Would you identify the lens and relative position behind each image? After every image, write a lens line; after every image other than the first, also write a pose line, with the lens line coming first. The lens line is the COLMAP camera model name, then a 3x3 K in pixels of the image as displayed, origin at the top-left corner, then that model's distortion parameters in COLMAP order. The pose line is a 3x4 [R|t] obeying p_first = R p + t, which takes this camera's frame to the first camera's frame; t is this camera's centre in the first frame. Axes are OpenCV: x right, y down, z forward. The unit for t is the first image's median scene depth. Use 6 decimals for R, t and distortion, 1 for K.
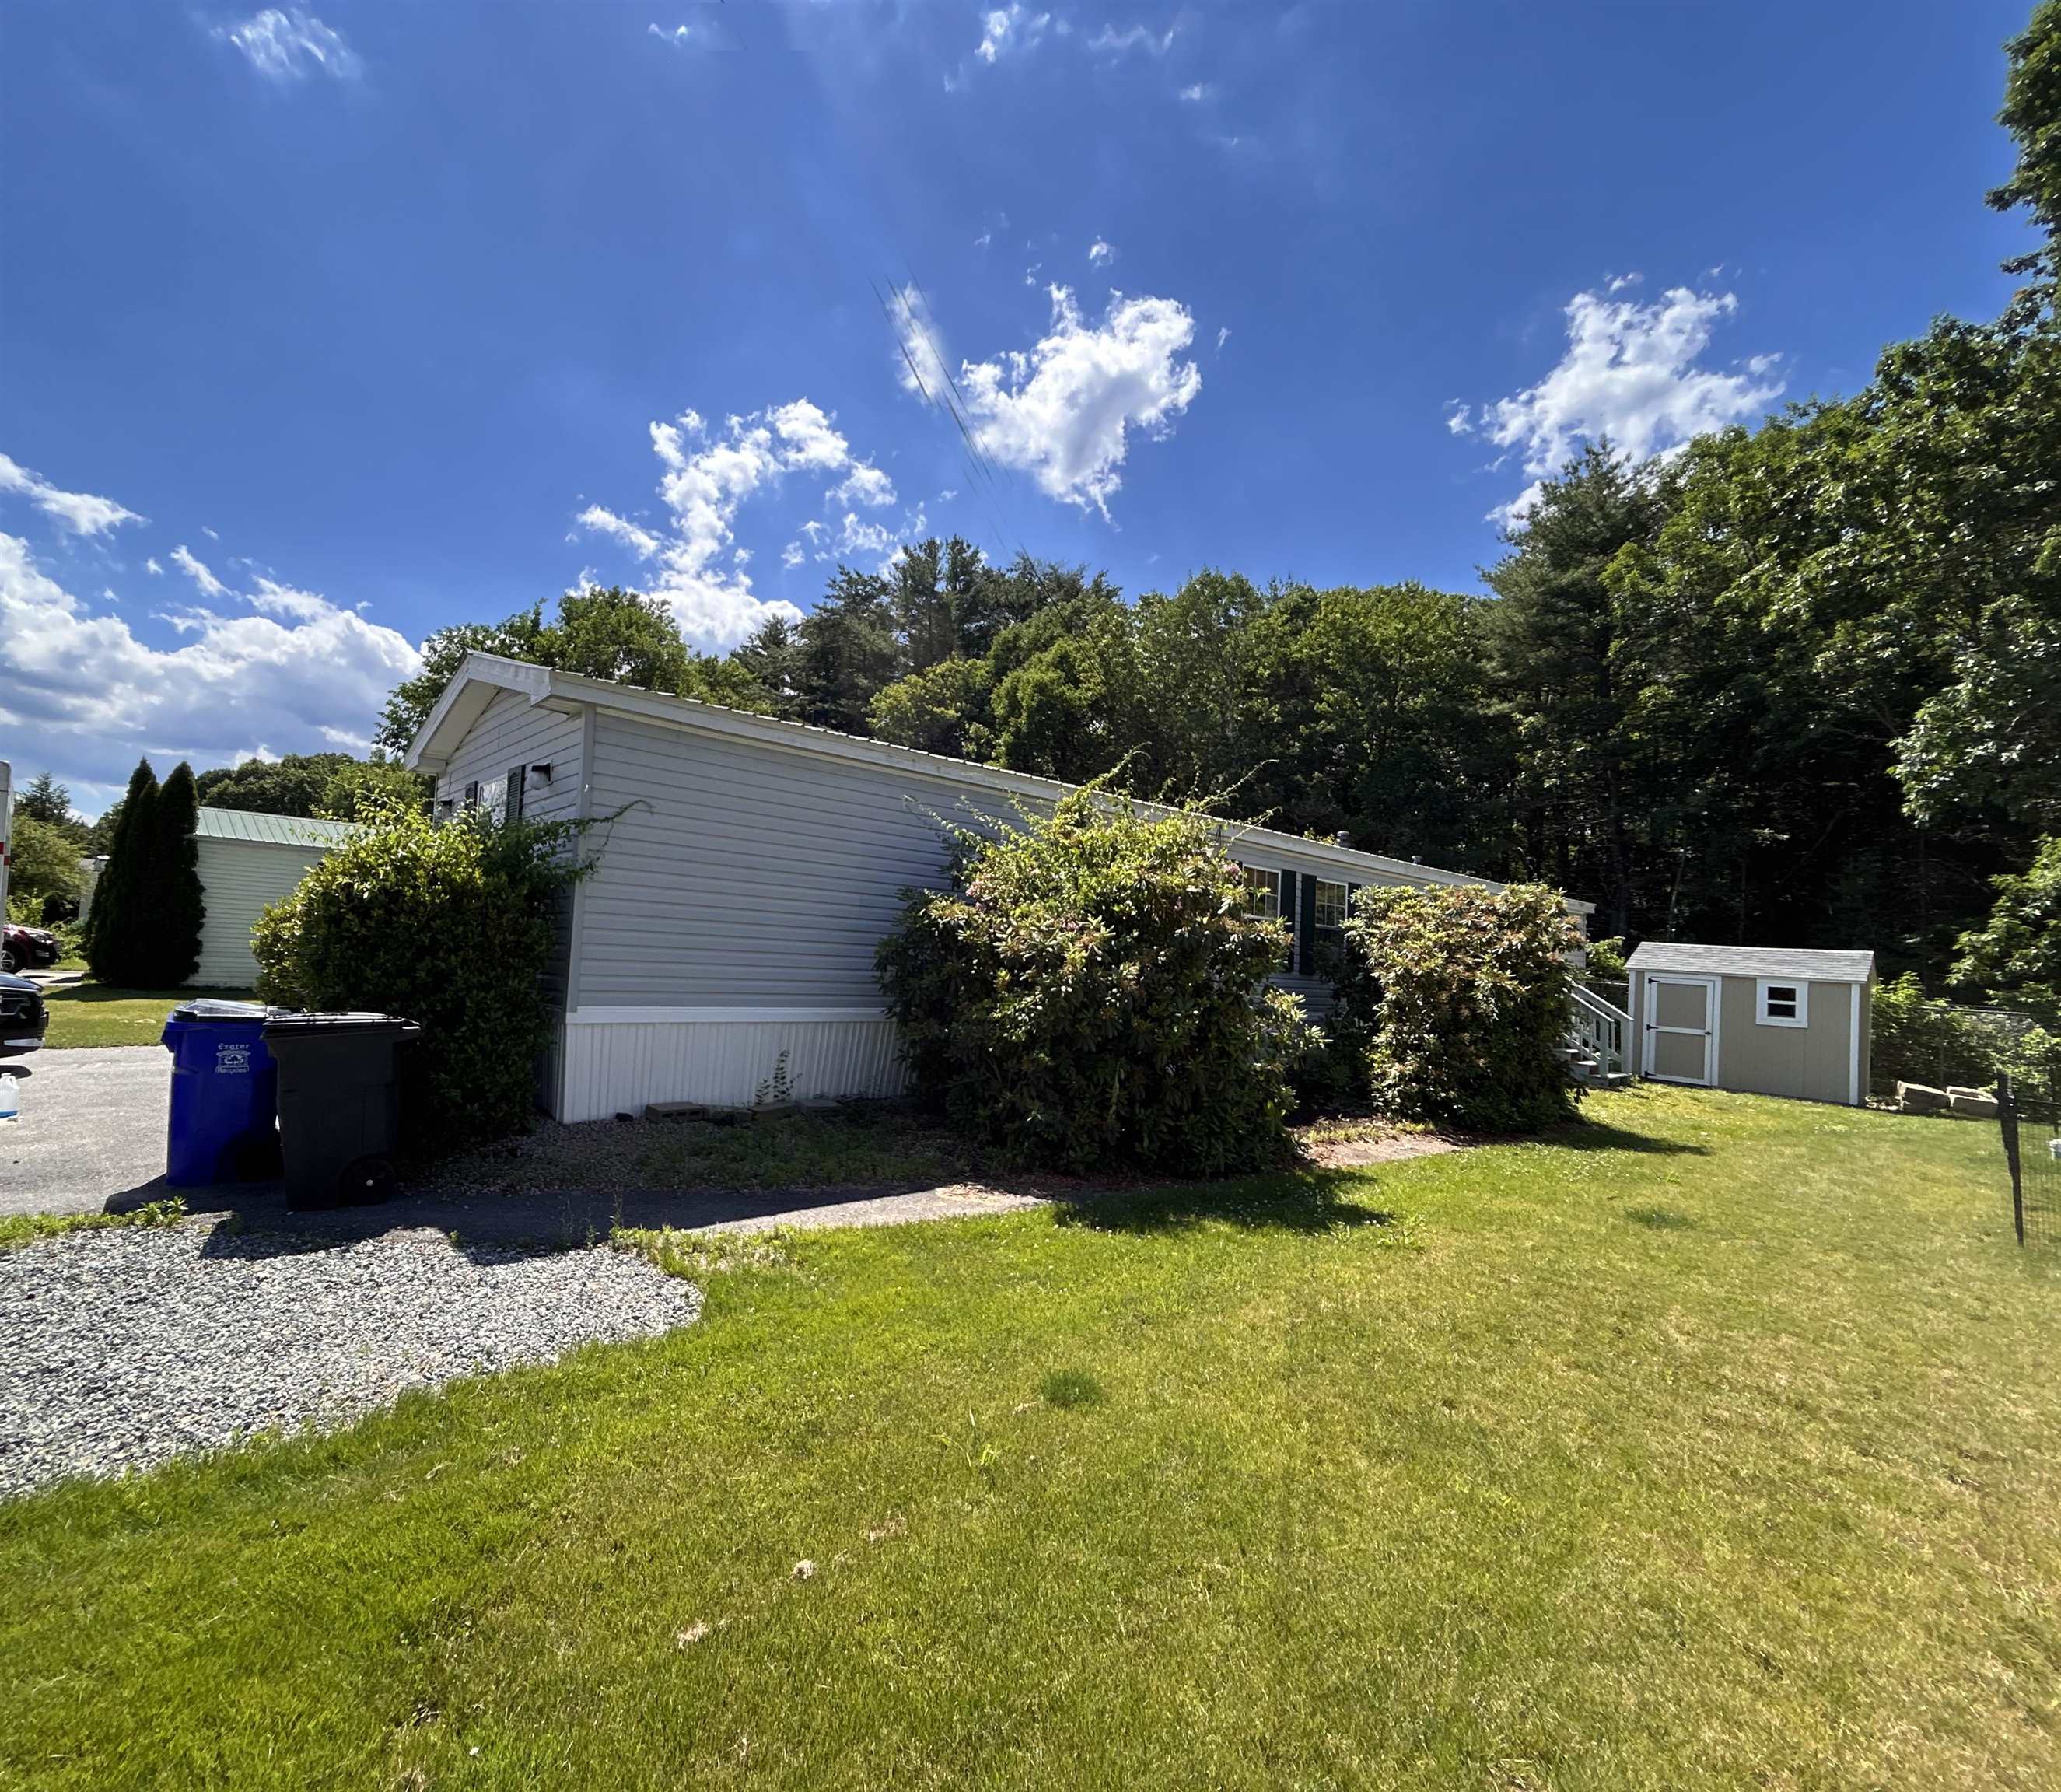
lens RADIAL K [[869.4, 0, 1030.5], [0, 869.4, 896.0], [0, 0, 1]] dist [0.001093, 0.000139]
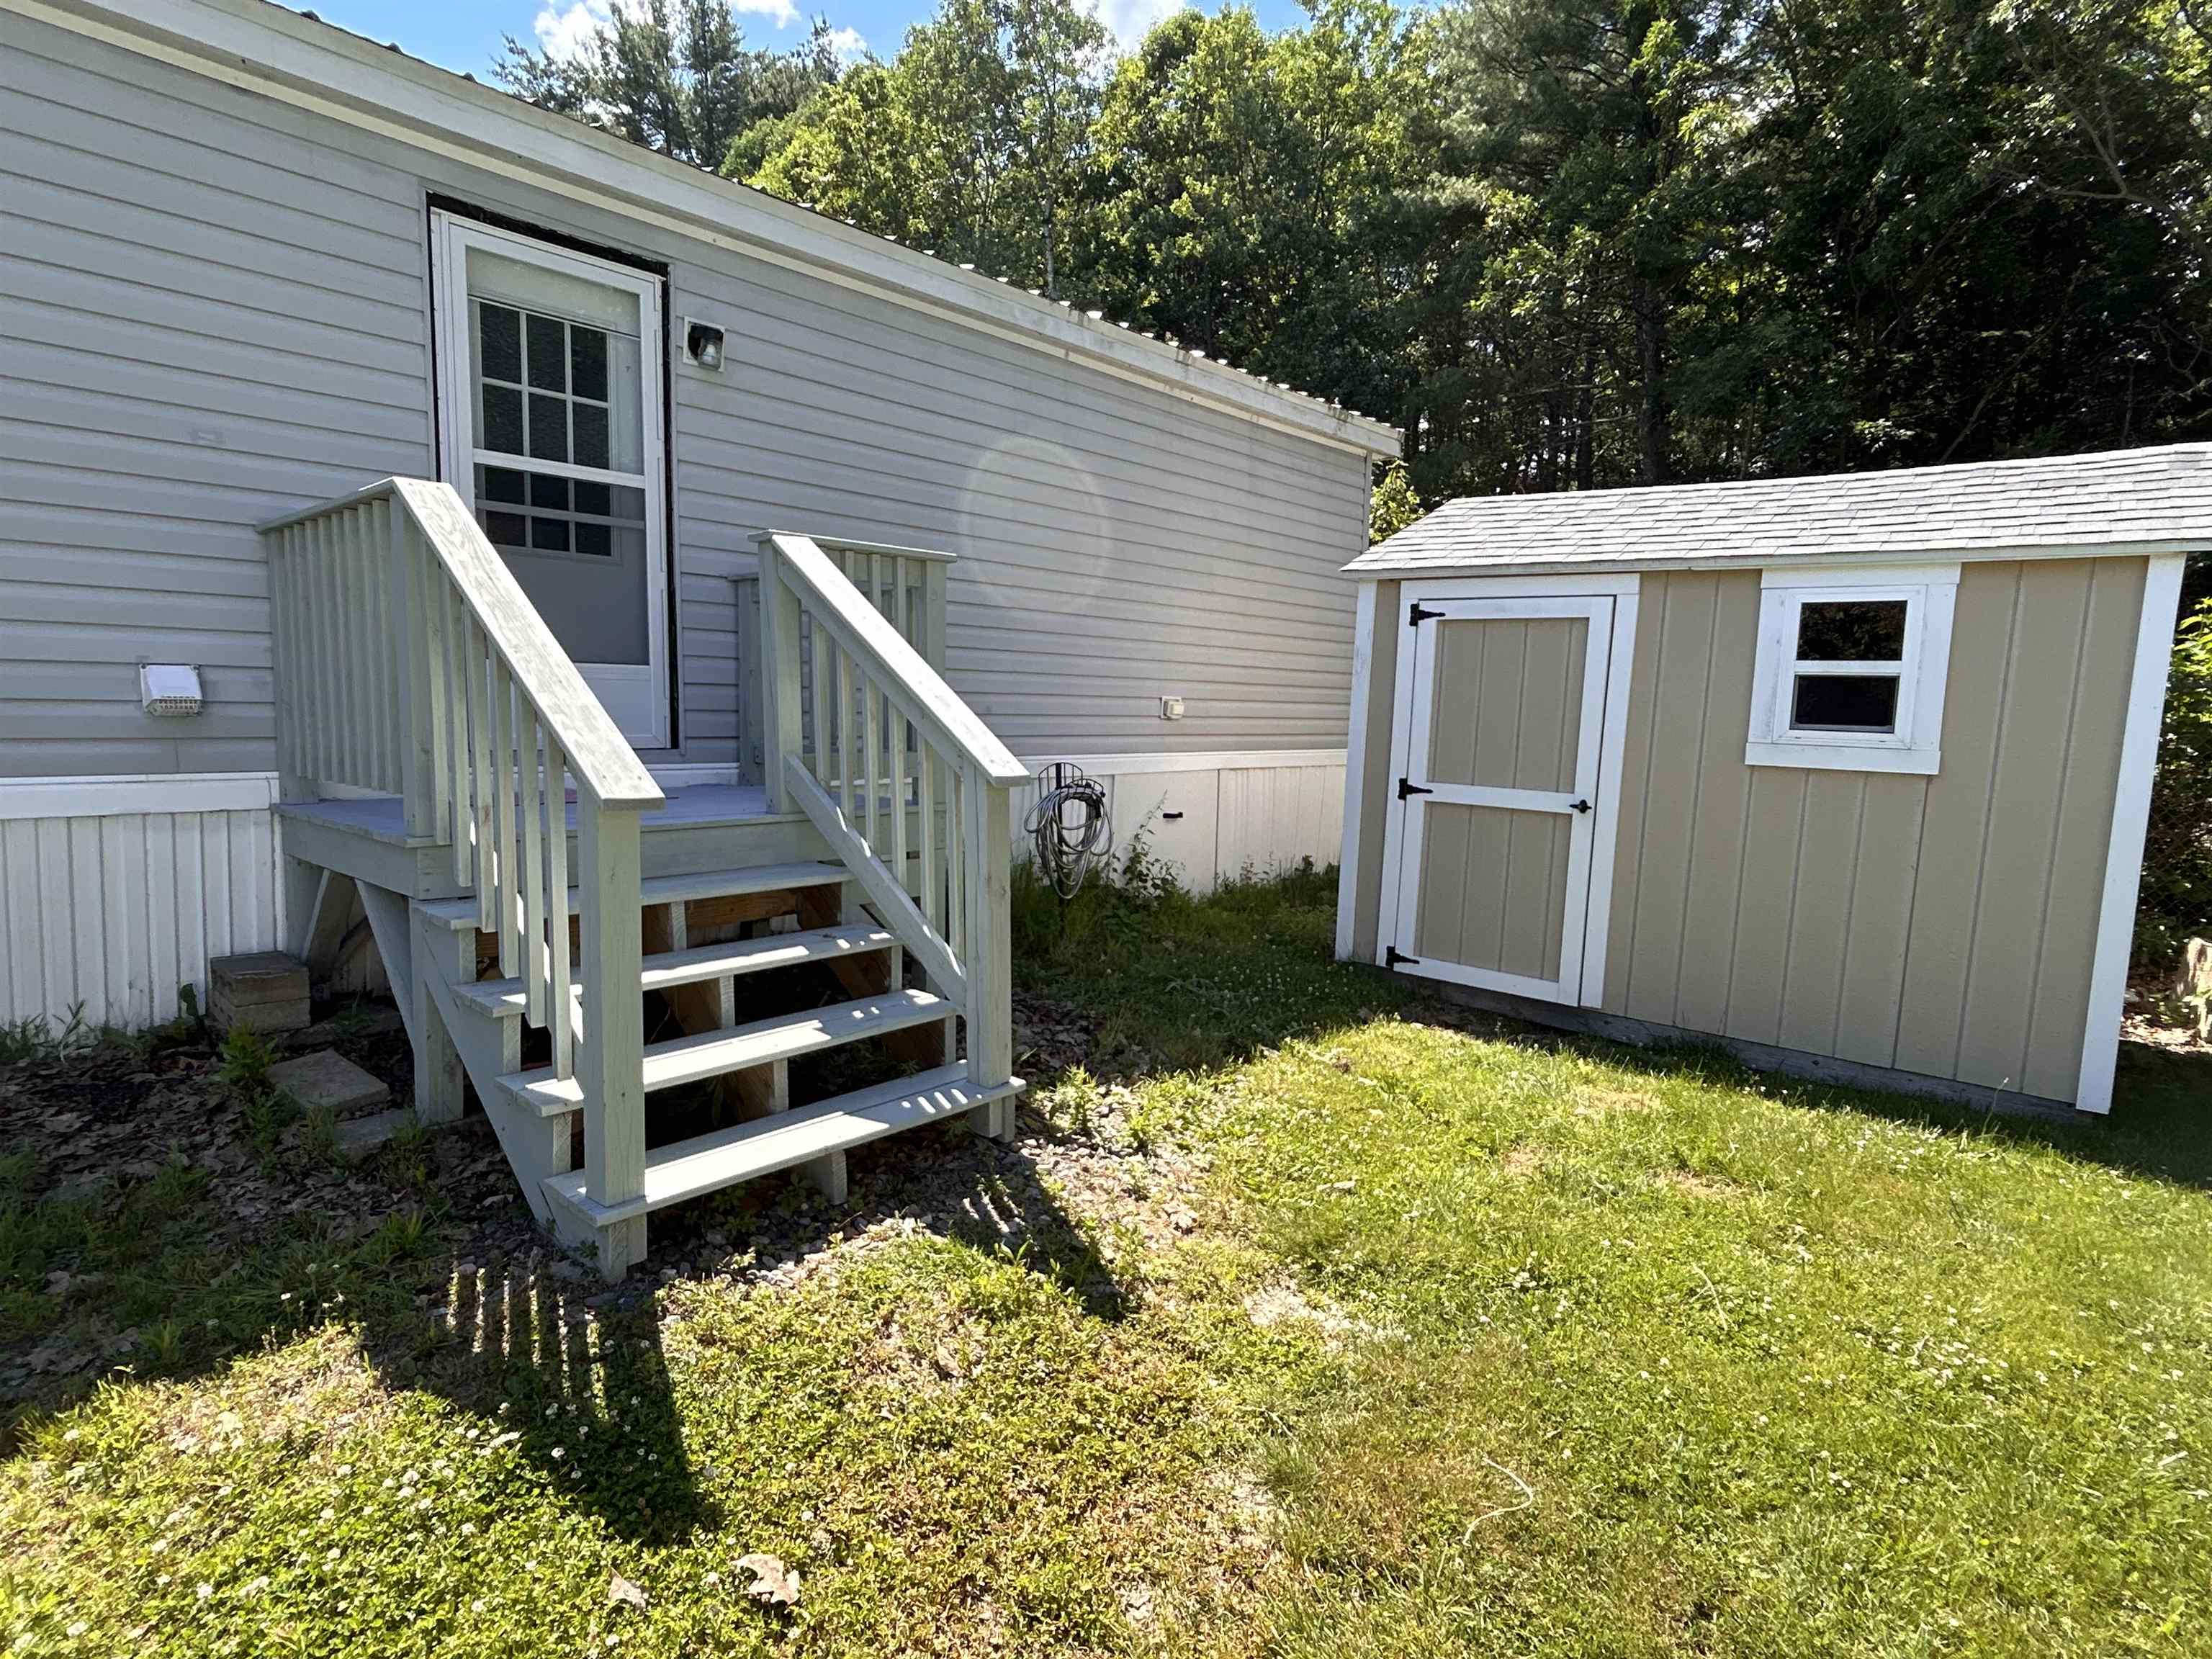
lens RADIAL K [[1209.5, 0, 1106.0], [0, 1209.5, 829.5], [0, 0, 1]] dist [-0.003749, -0.000723]
pose [[0.989342, -0.049797, 0.136828, 0.566245], [0.023917, 0.982515, 0.184641, 0.091652], [-0.143630, -0.179400, 0.973235, 0.644852]]
